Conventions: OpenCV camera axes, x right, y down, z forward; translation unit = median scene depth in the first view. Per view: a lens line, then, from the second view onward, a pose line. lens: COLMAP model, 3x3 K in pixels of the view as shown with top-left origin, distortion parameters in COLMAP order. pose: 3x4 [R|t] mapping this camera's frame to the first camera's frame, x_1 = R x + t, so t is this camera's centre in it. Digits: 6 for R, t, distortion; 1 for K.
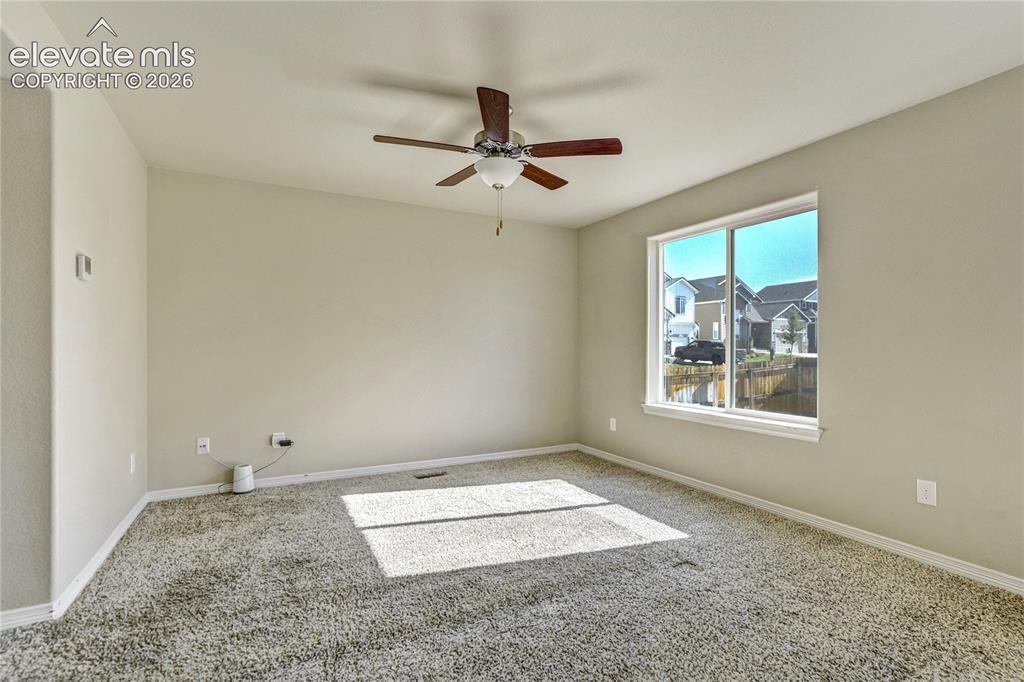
lens RADIAL K [[480.8, 0, 518.1], [0, 480.8, 342.8], [0, 0, 1]] dist [-0.035928, 0.013107]
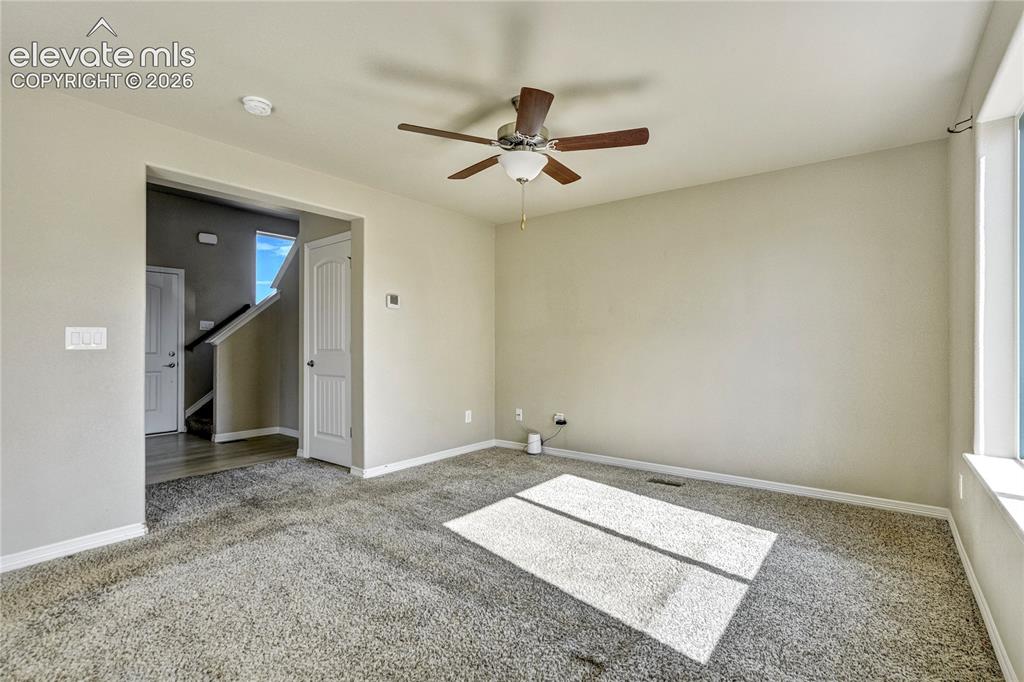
lens RADIAL K [[480.8, 0, 526.1], [0, 480.8, 340.0], [0, 0, 1]] dist [-0.035928, 0.013107]
pose [[0.404957, -0.010057, -0.914280, 0.716691], [0.009695, 0.999931, -0.006705, 0.008582], [0.914284, -0.006149, 0.405027, 0.500553]]
